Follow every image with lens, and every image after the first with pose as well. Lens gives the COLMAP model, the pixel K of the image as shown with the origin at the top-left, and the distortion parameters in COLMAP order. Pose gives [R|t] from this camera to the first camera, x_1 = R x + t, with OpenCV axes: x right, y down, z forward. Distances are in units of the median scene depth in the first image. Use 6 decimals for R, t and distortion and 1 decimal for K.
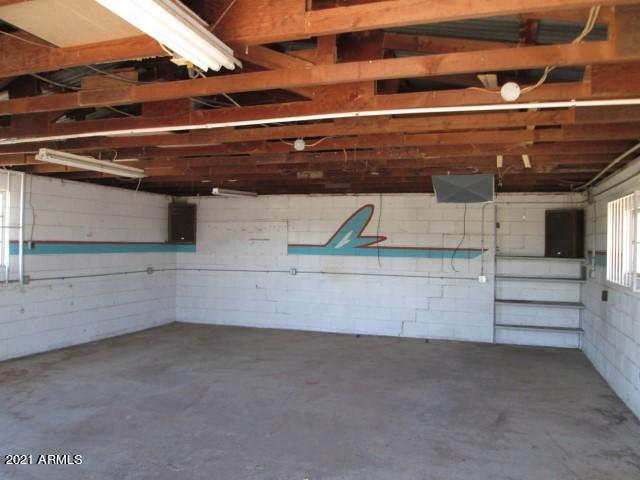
lens RADIAL K [[520.8, 0, 320.1], [0, 520.8, 239.9], [0, 0, 1]] dist [-0.051874, -0.001584]
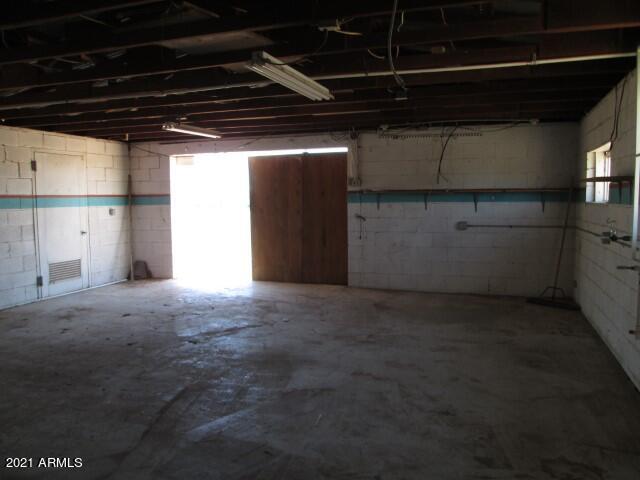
lens RADIAL K [[520.8, 0, 319.5], [0, 520.8, 240.1], [0, 0, 1]] dist [-0.051874, -0.001584]
pose [[-0.999993, -0.002290, -0.002906, -0.271431], [-0.002521, 0.996613, 0.082191, 0.016221], [0.002708, 0.082197, -0.996612, 1.032664]]
